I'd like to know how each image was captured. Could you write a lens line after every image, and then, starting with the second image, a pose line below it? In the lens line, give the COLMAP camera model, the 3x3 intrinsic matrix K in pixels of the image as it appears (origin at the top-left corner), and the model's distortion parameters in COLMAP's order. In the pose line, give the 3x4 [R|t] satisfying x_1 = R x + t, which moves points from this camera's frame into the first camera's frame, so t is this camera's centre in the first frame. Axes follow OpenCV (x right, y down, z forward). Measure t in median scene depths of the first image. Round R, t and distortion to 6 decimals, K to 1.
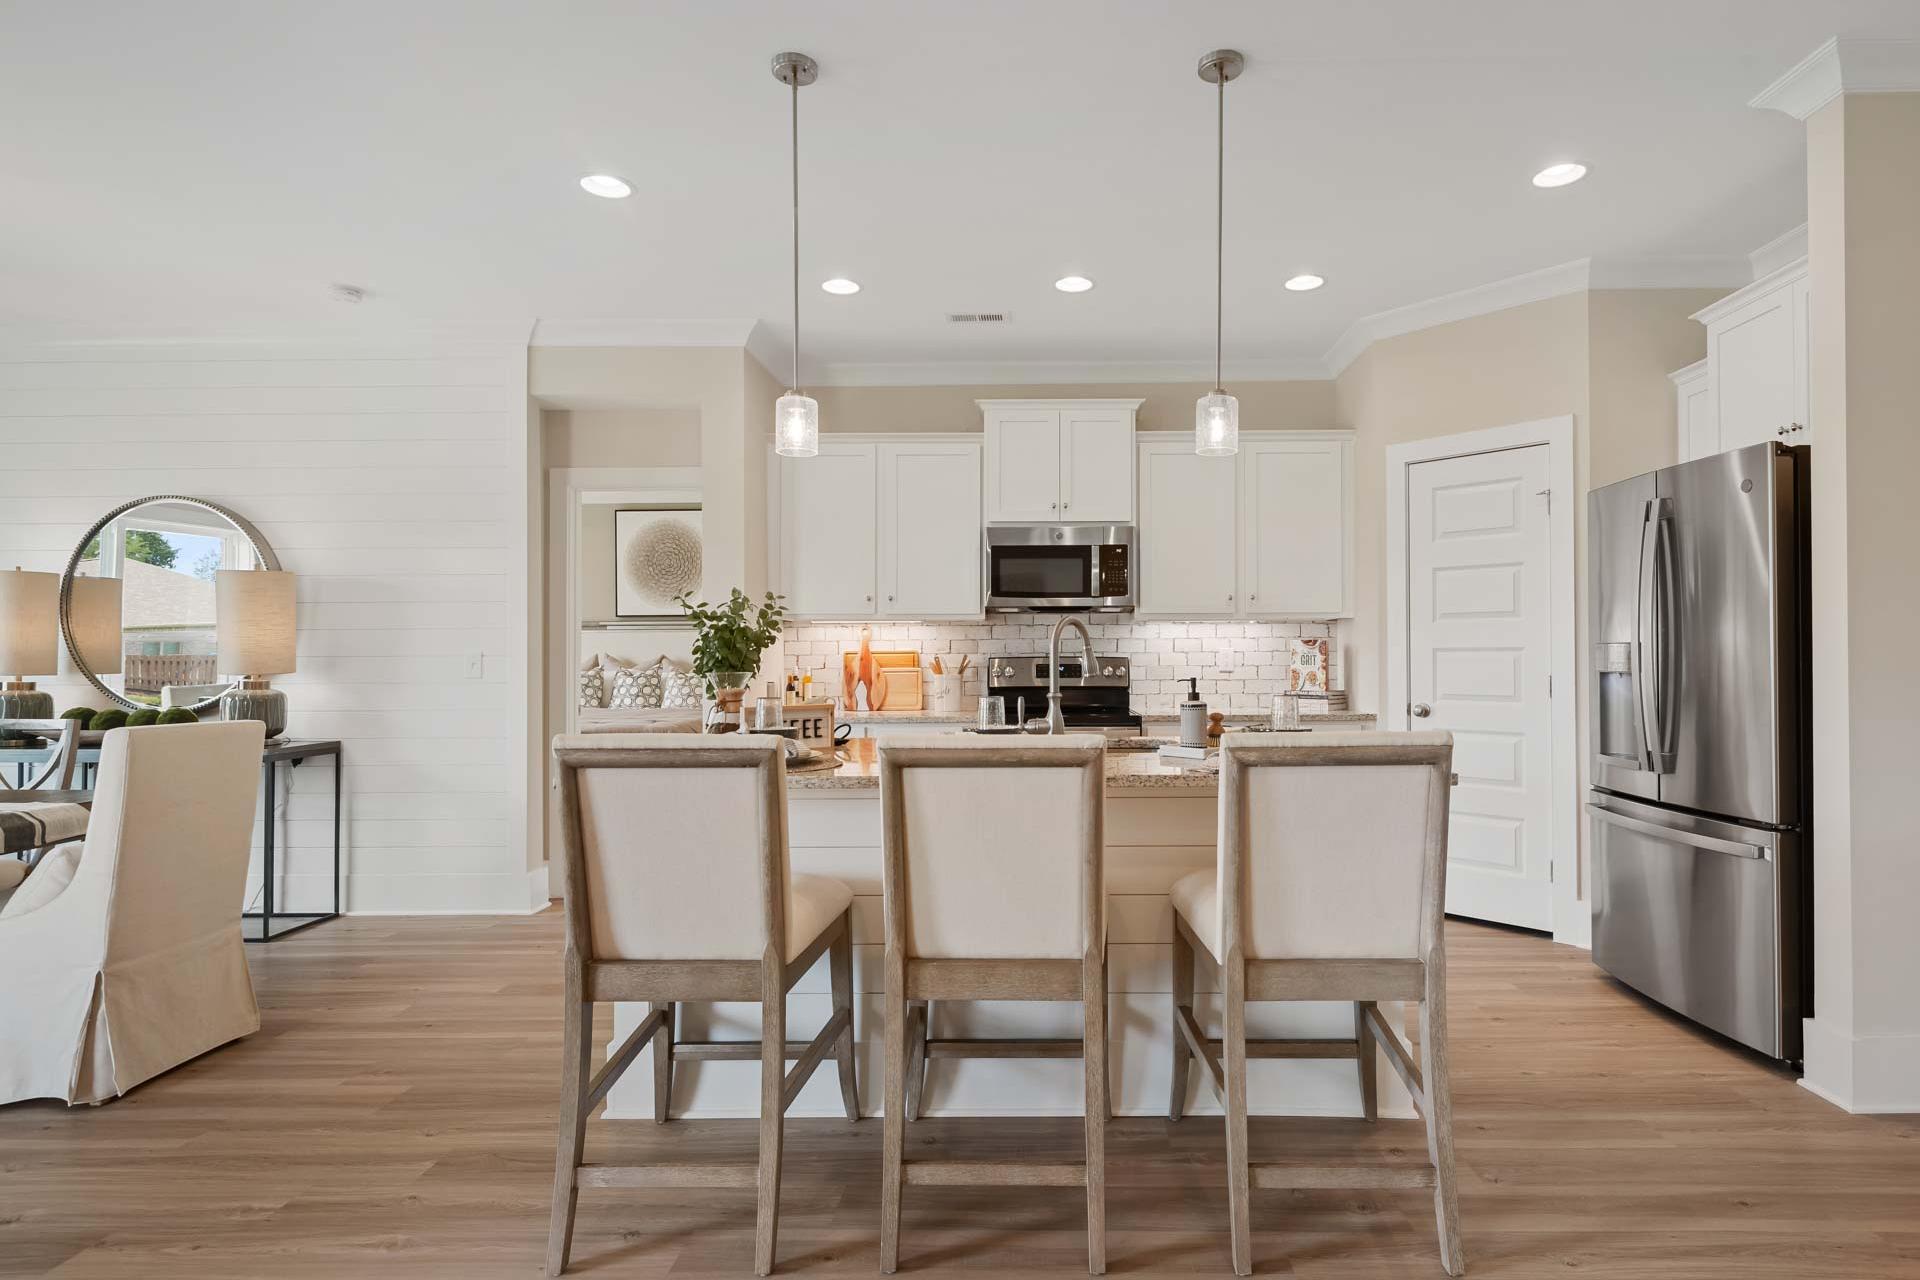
lens RADIAL K [[989.8, 0, 1010.6], [0, 989.8, 649.0], [0, 0, 1]] dist [0.010544, -0.002729]
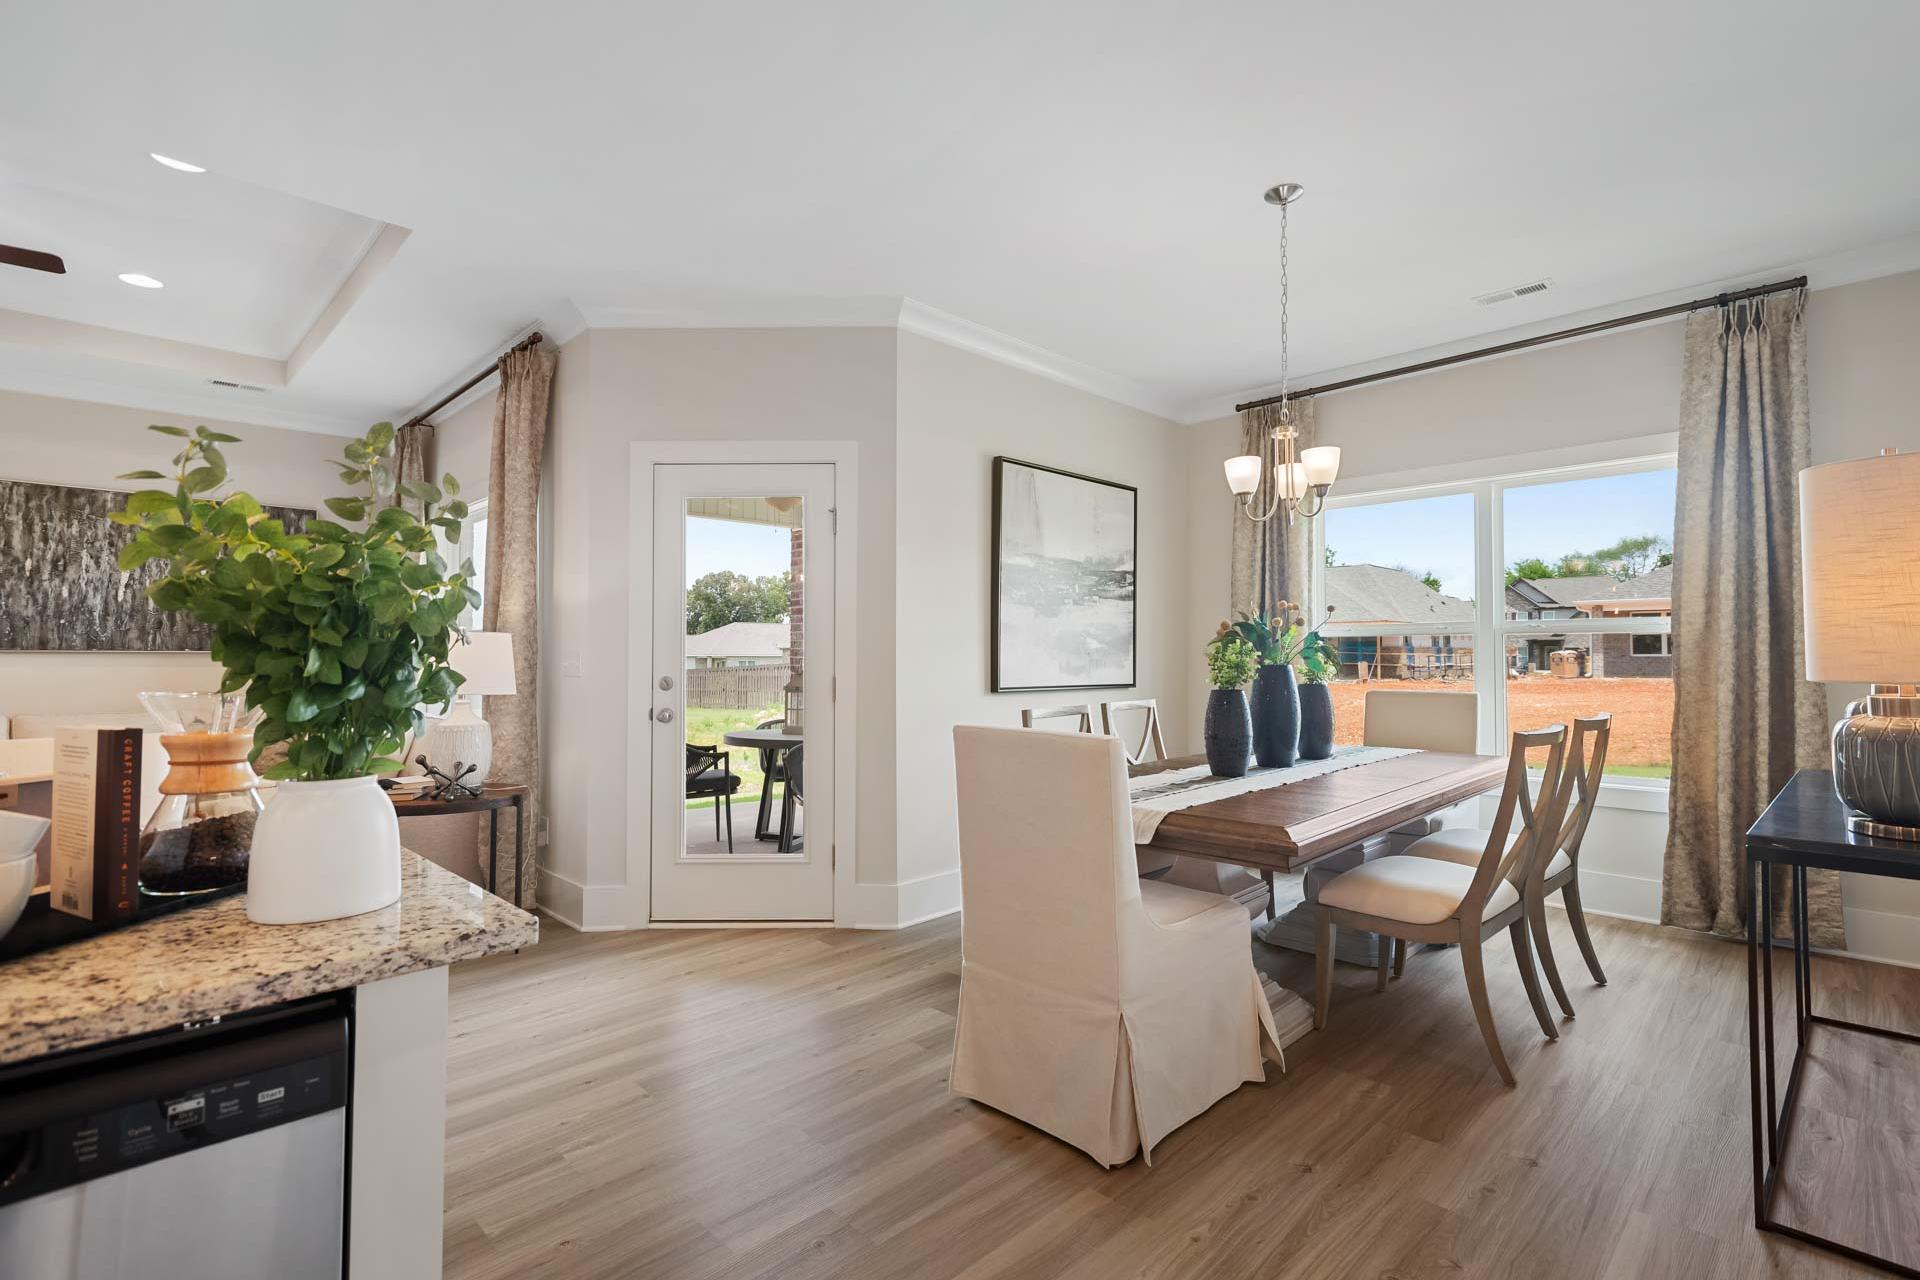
lens RADIAL K [[888.2, 0, 995.0], [0, 888.2, 641.5], [0, 0, 1]] dist [0.000136, -0.000318]
pose [[-0.682596, -0.005709, -0.730773, -0.142517], [0.011373, 0.999765, -0.018434, 0.007387], [0.730707, -0.020894, -0.682371, 0.876257]]
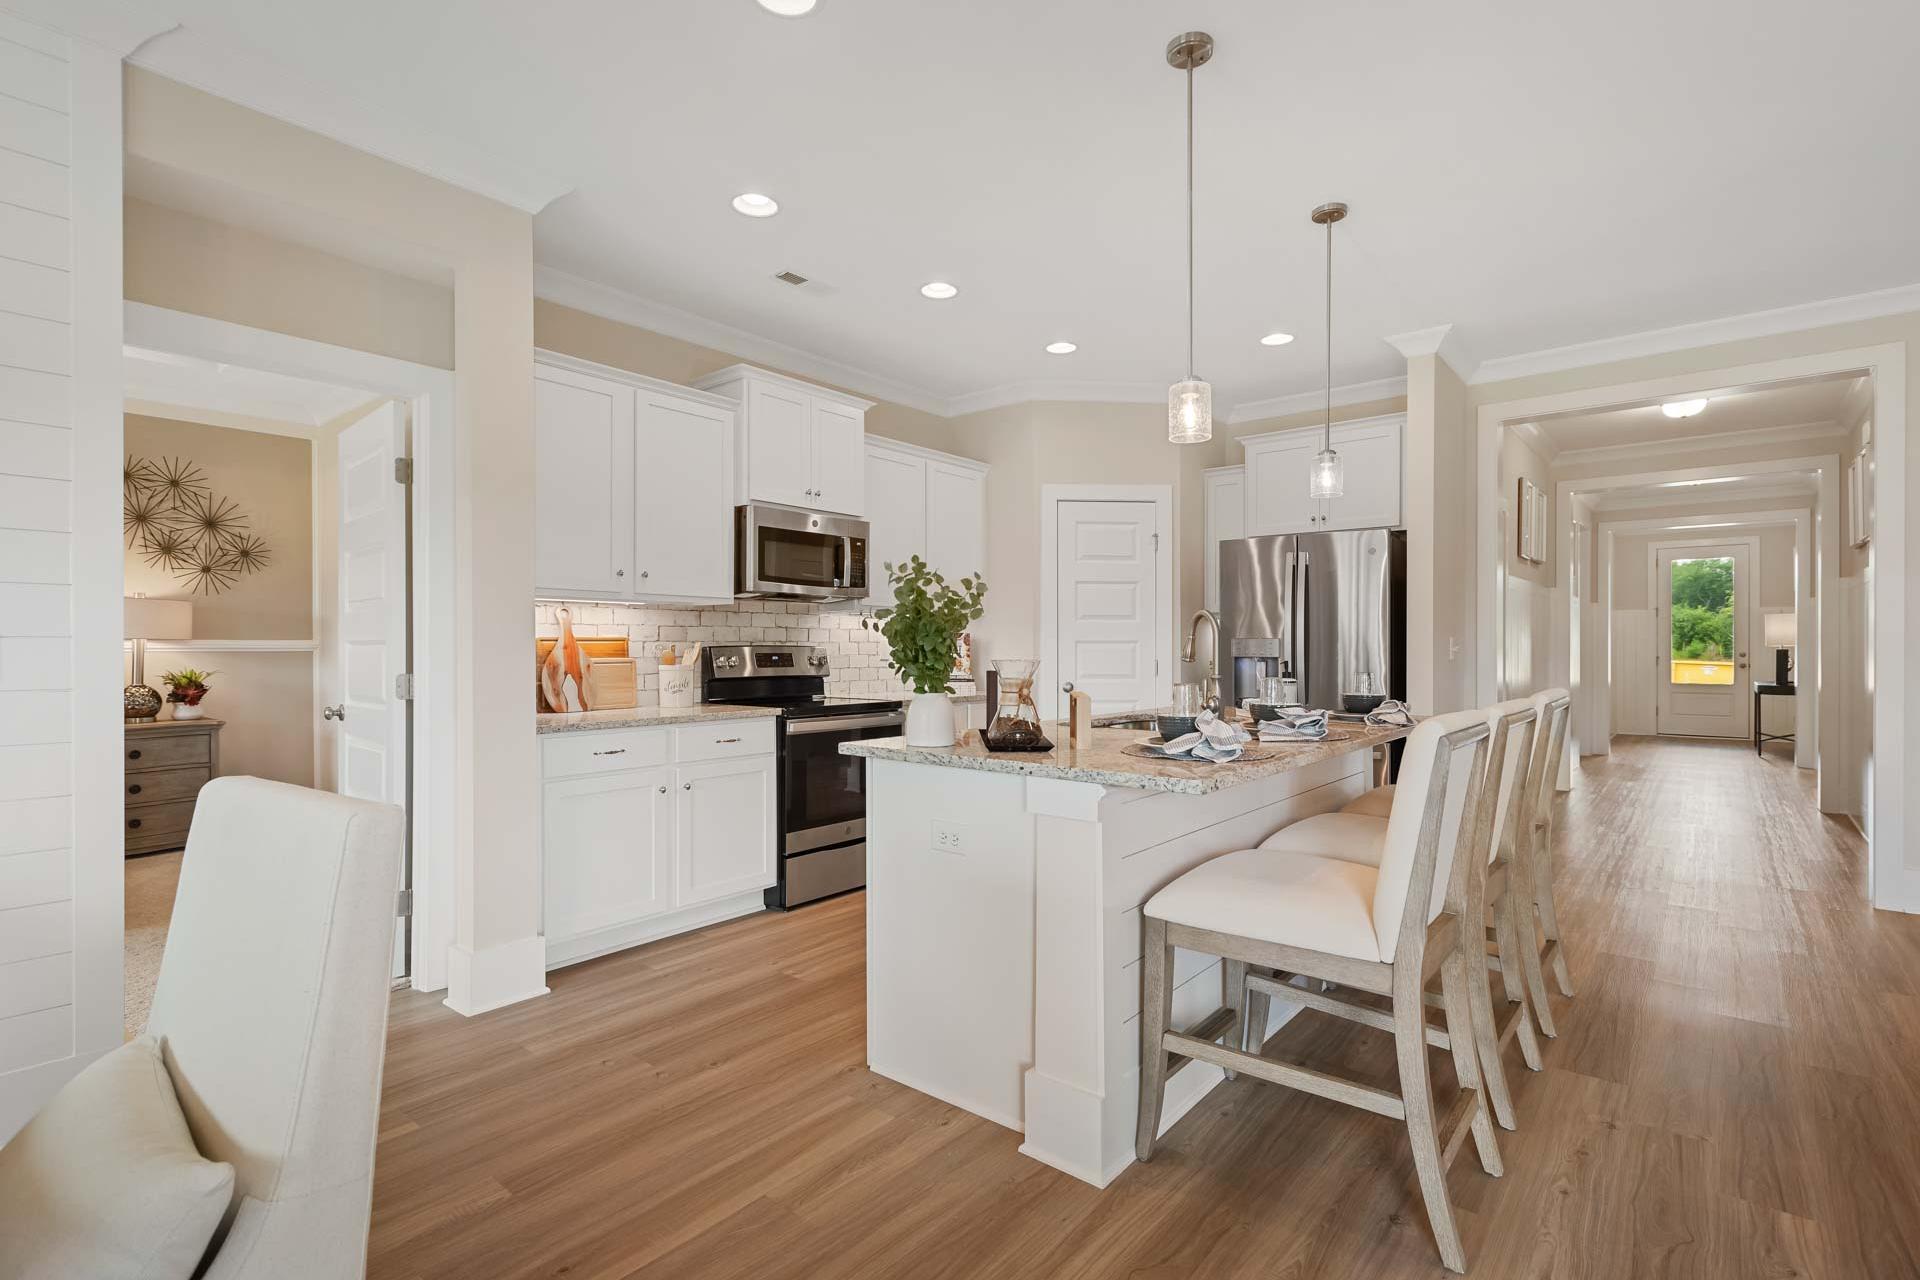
lens RADIAL K [[888.2, 0, 967.2], [0, 888.2, 652.9], [0, 0, 1]] dist [0.000136, -0.000318]
pose [[0.624794, -0.000982, 0.780789, -0.537564], [-0.009170, 0.999921, 0.008596, 0.006097], [-0.780736, -0.012531, 0.624735, 0.320264]]
